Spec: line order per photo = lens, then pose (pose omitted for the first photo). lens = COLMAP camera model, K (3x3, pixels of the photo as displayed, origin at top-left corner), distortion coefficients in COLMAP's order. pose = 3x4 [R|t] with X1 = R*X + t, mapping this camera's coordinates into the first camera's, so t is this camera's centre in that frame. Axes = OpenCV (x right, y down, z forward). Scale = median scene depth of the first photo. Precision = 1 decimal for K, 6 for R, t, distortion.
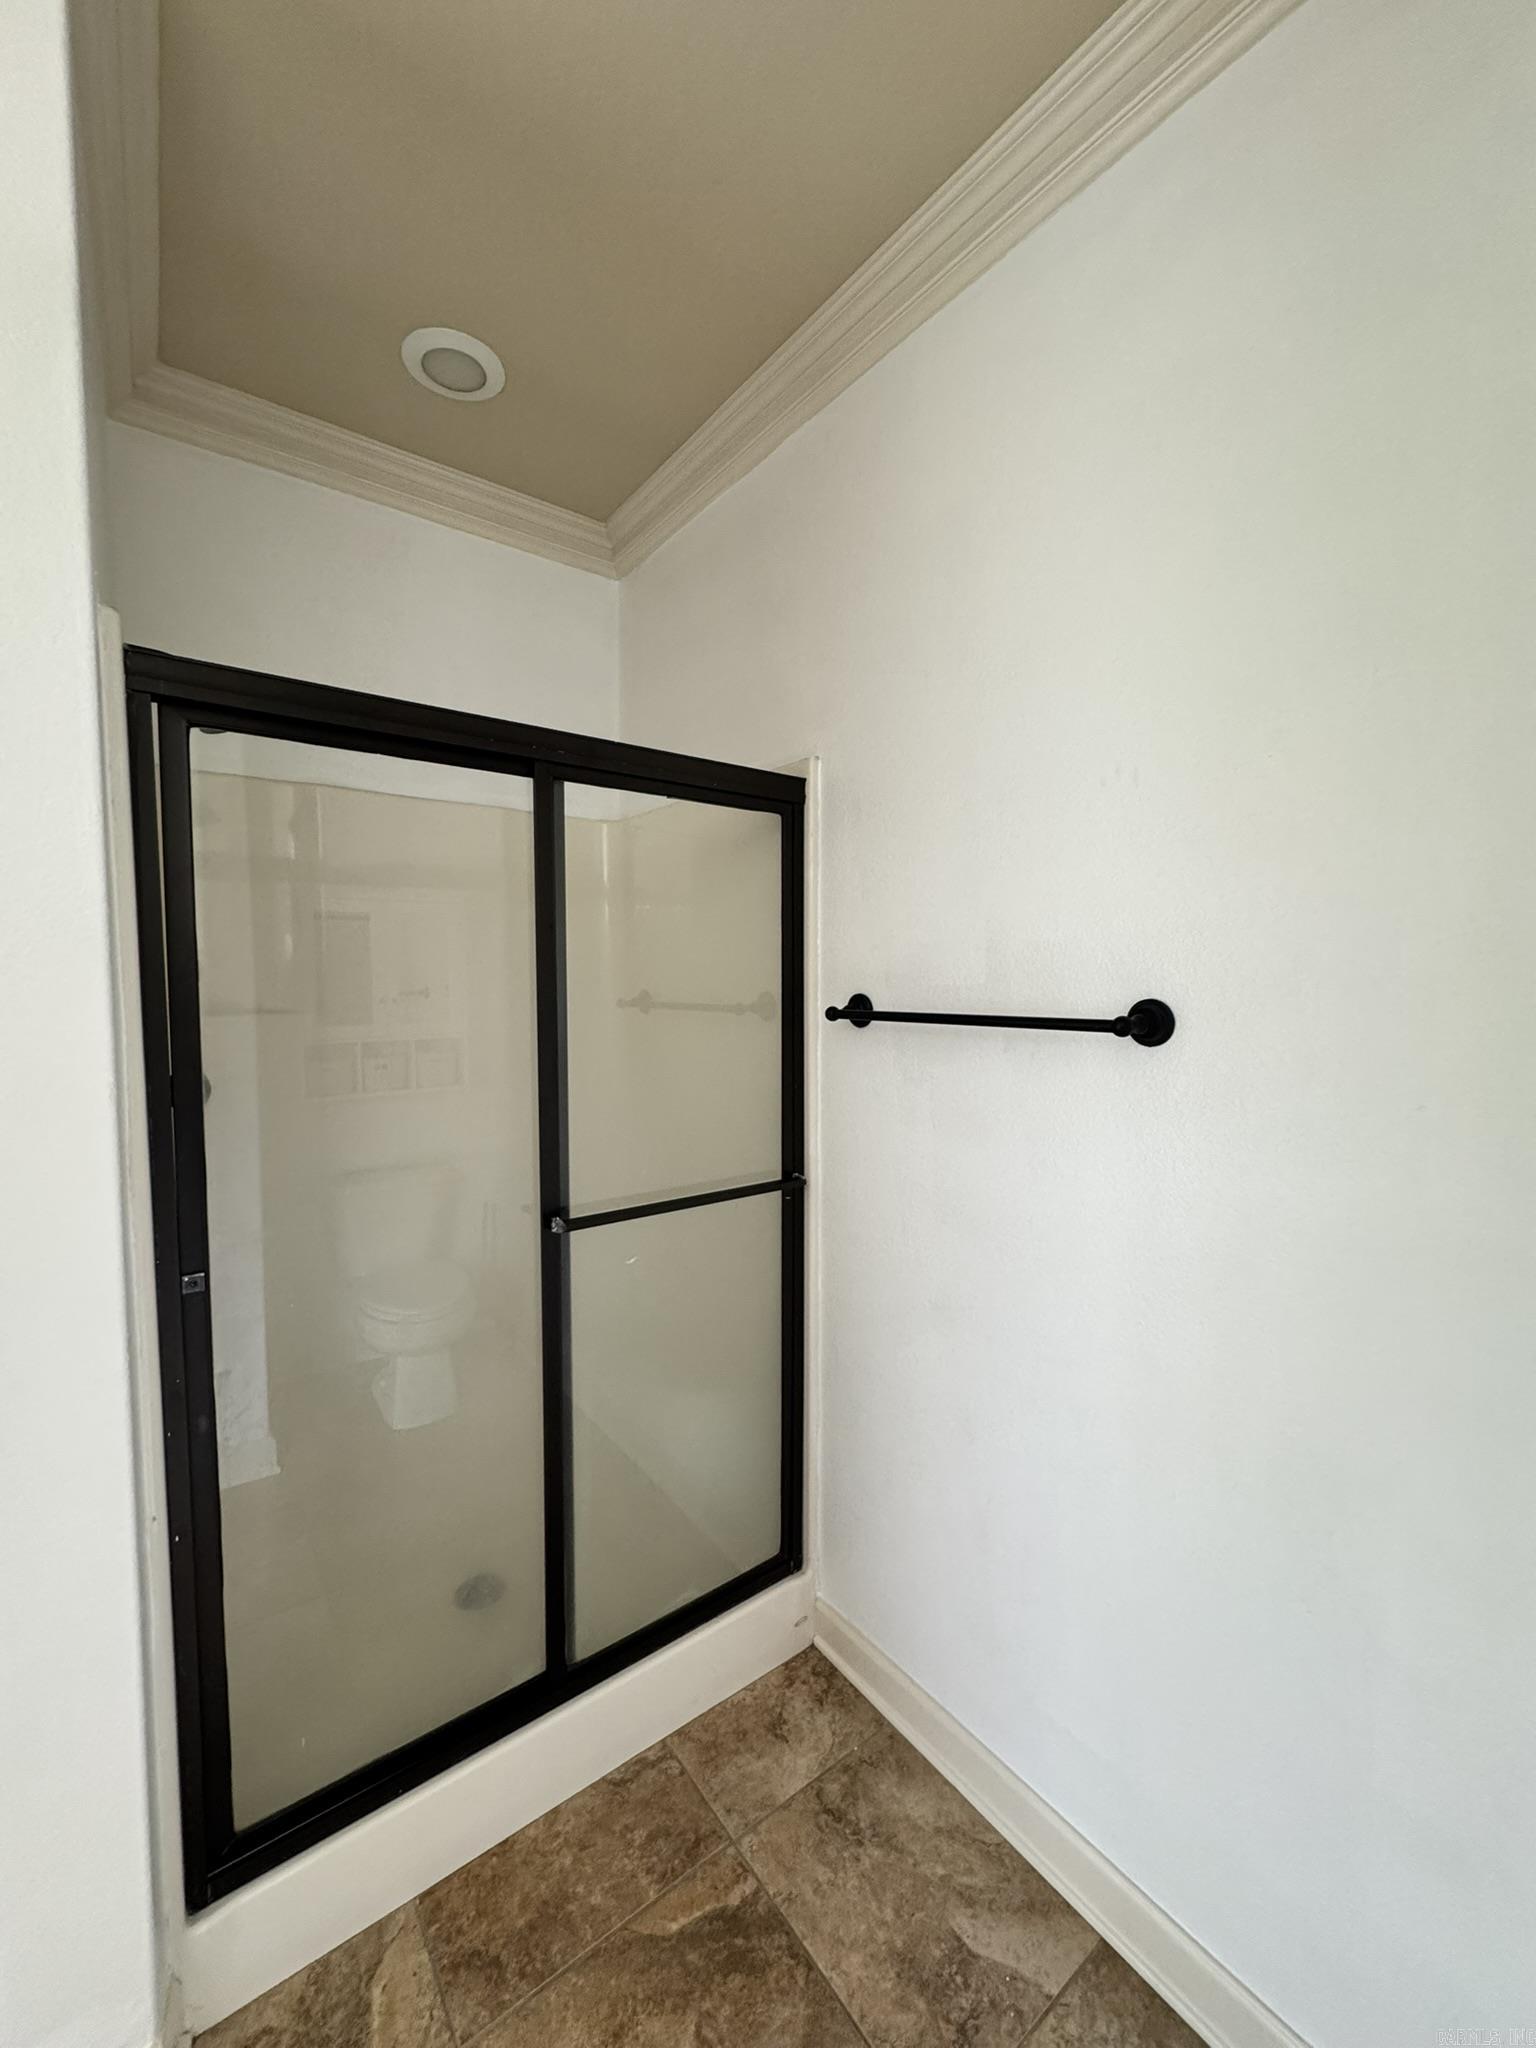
lens RADIAL K [[822.7, 0, 761.4], [0, 822.7, 1029.7], [0, 0, 1]] dist [-0.000162, 0.000065]
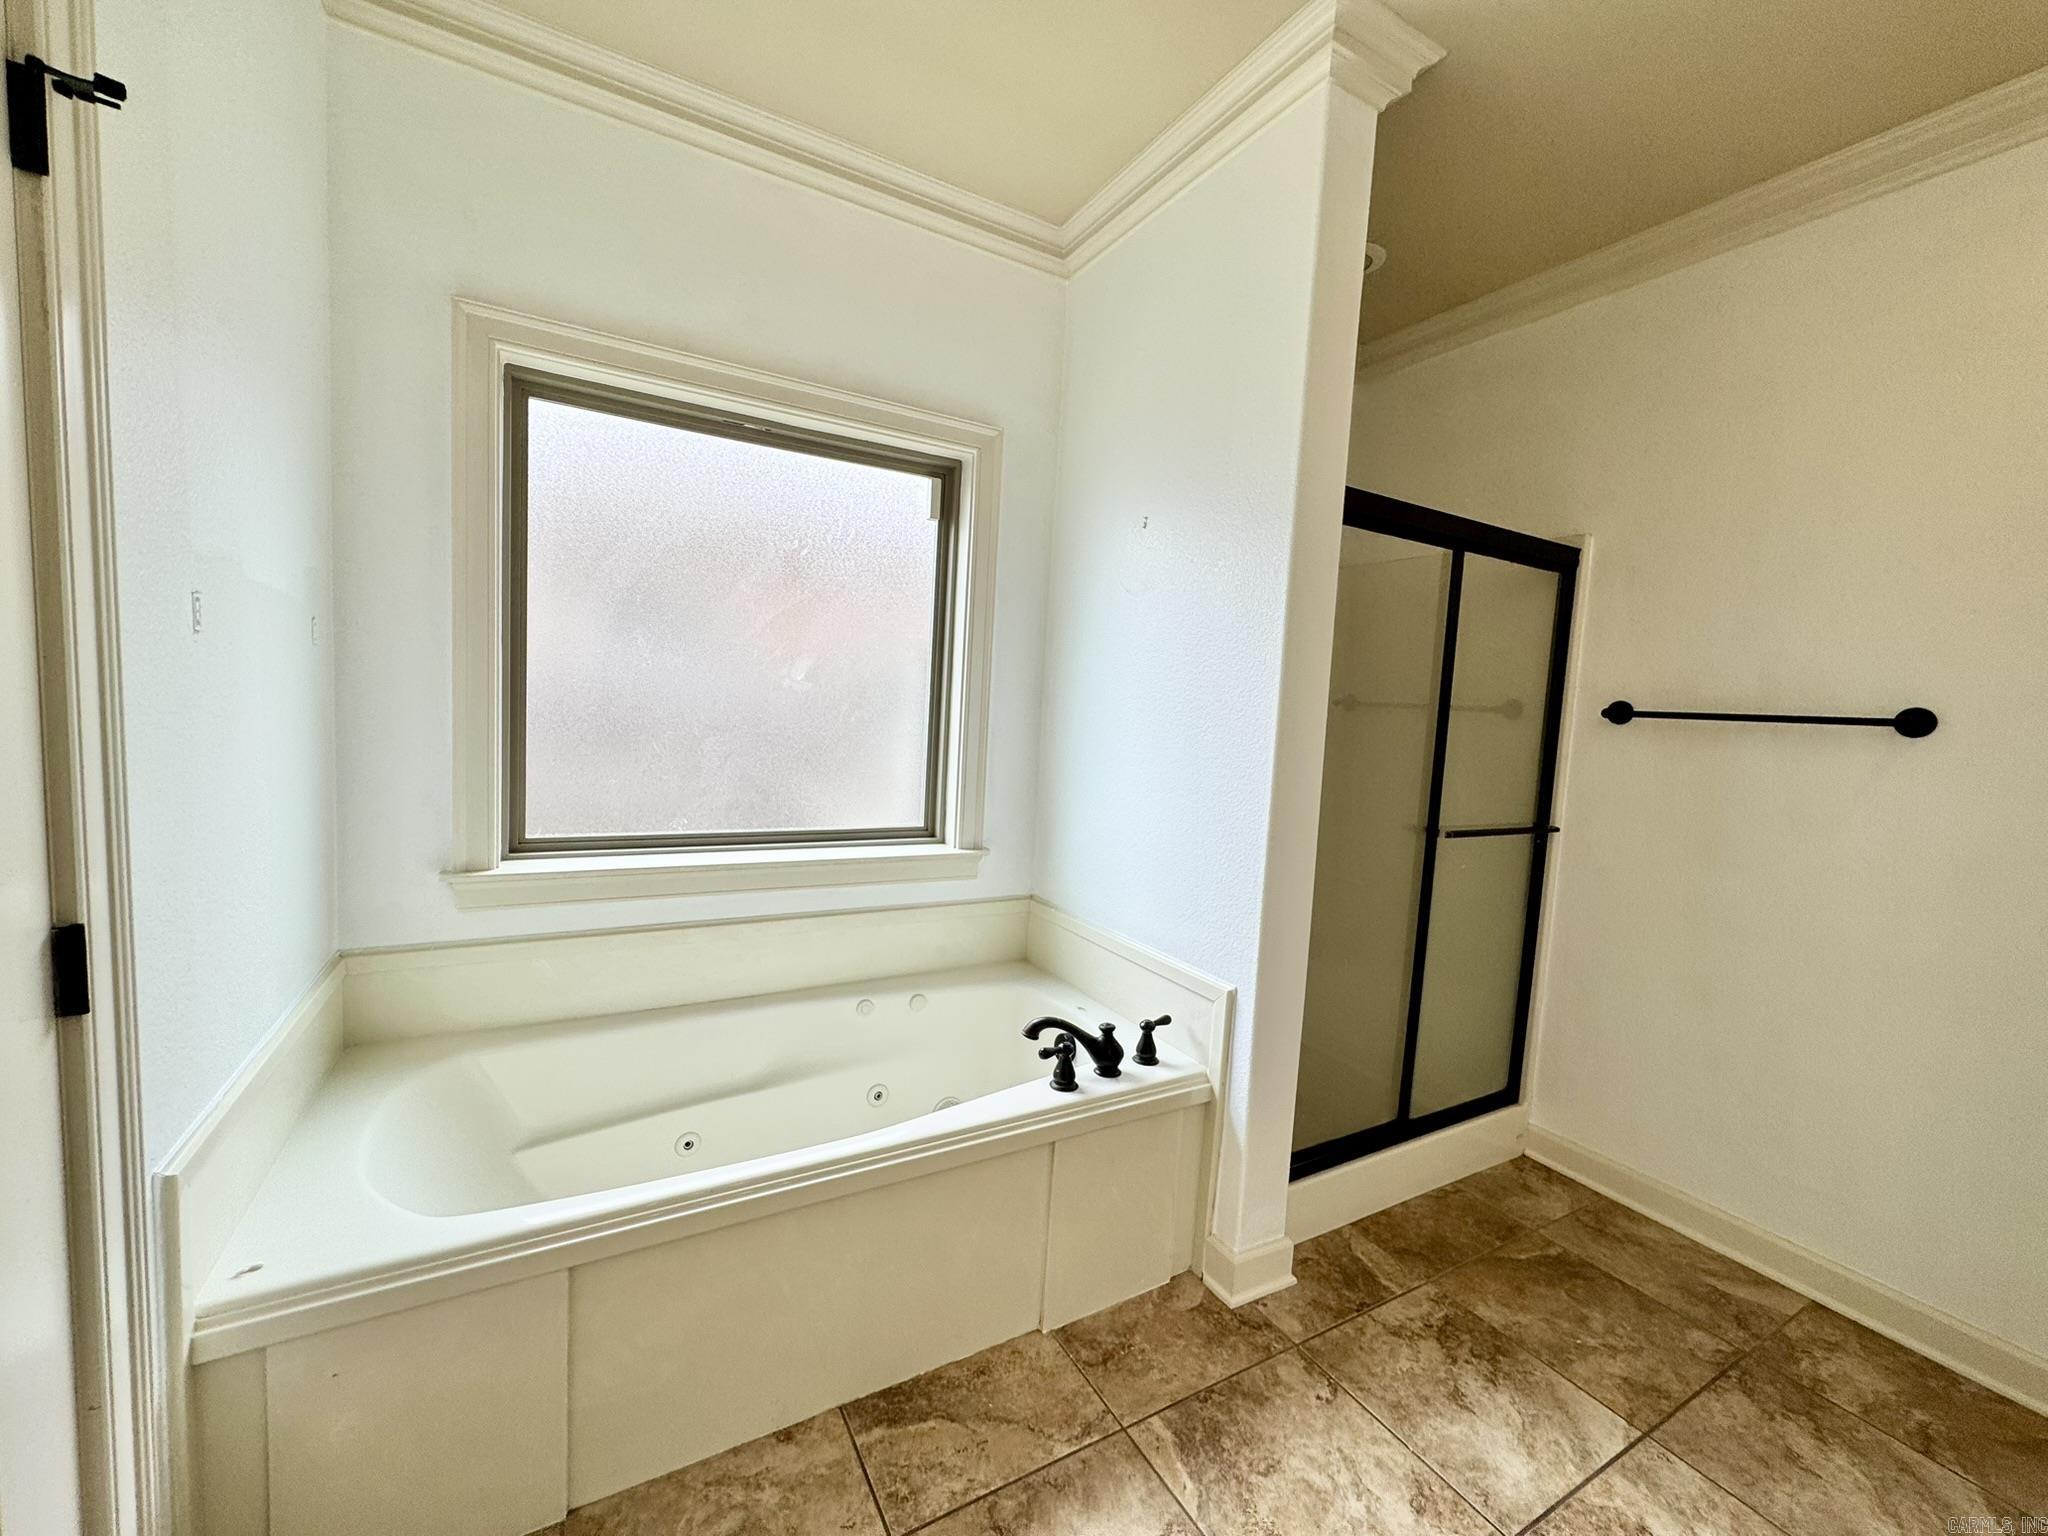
lens RADIAL K [[822.7, 0, 1021.3], [0, 822.7, 766.2], [0, 0, 1]] dist [-0.000162, 0.000065]
pose [[0.990193, 0.064717, -0.123809, -0.871715], [-0.062135, 0.997764, 0.024602, 0.120616], [0.125124, -0.016668, 0.992001, -0.673519]]
